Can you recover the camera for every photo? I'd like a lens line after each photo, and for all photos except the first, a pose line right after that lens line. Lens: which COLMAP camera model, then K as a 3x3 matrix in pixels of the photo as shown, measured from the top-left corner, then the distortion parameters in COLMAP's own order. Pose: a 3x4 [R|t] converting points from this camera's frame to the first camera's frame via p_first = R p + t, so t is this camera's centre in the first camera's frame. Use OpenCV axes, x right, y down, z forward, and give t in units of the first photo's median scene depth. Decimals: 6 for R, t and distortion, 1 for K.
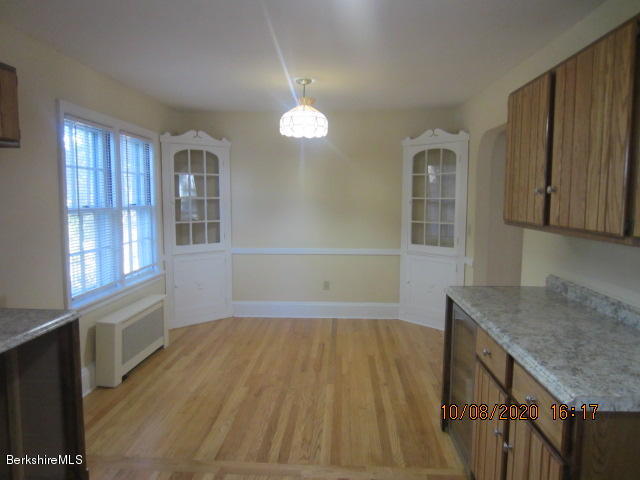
lens RADIAL K [[450.1, 0, 320.0], [0, 450.1, 240.0], [0, 0, 1]] dist [-0.018727, -0.000725]
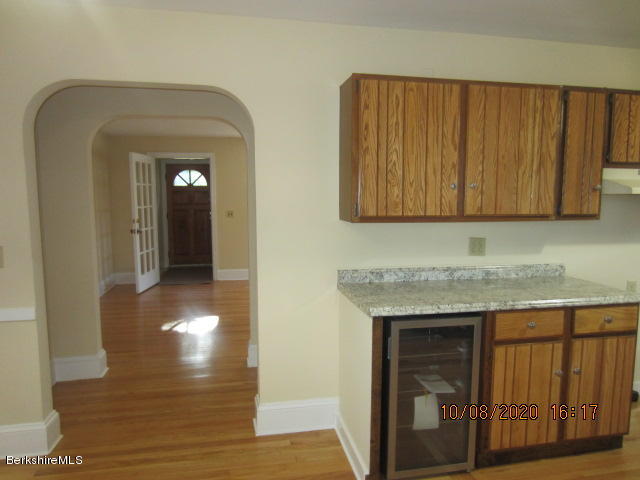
lens RADIAL K [[498.5, 0, 320.0], [0, 498.5, 240.0], [0, 0, 1]] dist [-0.001719, 0.000995]
pose [[-0.270403, -0.110644, 0.956368, -0.755604], [0.089688, 0.986159, 0.139448, -0.215031], [-0.958561, 0.123482, -0.256737, 1.956207]]
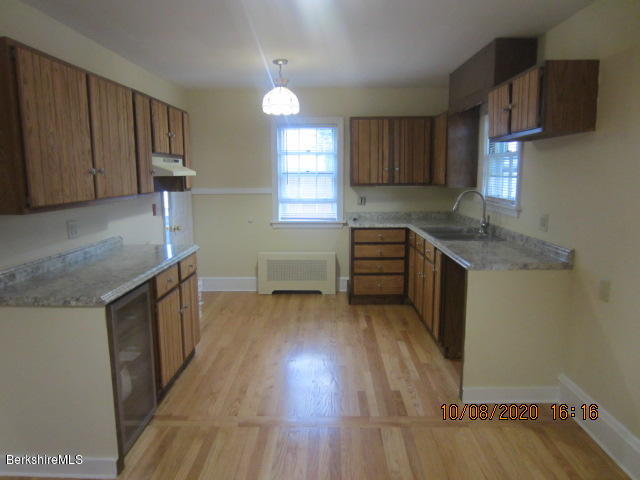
lens RADIAL K [[450.1, 0, 320.0], [0, 450.1, 240.0], [0, 0, 1]] dist [-0.018727, -0.000725]
pose [[-0.999288, 0.012956, -0.035431, -0.088684], [0.003605, 0.967675, 0.252175, -0.272533], [0.037552, 0.251868, -0.967033, 2.597123]]
